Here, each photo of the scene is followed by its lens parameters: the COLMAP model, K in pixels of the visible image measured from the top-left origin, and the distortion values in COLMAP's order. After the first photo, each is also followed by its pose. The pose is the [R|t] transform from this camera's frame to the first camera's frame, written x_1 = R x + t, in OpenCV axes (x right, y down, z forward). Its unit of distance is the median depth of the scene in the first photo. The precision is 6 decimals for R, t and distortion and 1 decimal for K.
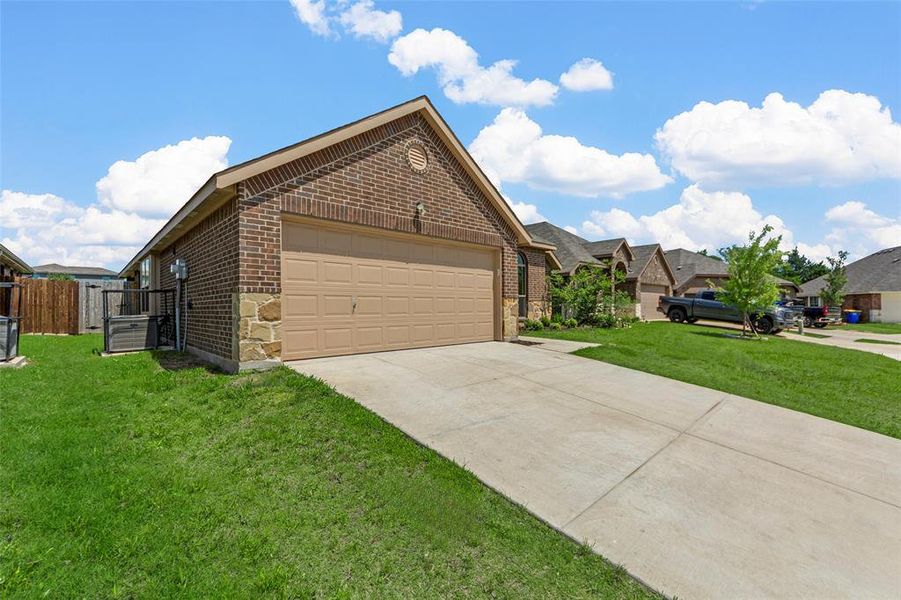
lens RADIAL K [[324.1, 0, 449.7], [0, 324.1, 308.0], [0, 0, 1]] dist [0.000234, -0.000010]
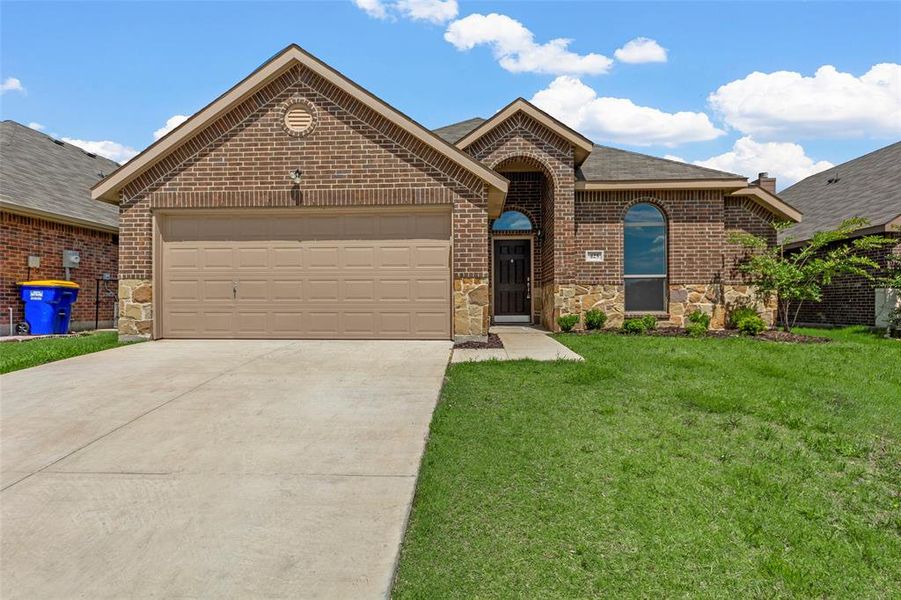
lens RADIAL K [[330.1, 0, 451.5], [0, 330.1, 294.5], [0, 0, 1]] dist [0.007600, -0.000056]
pose [[0.753921, 0.005919, -0.656939, 0.945822], [-0.002003, 0.999975, 0.006712, -0.000270], [0.656962, -0.003745, 0.753914, 0.714794]]
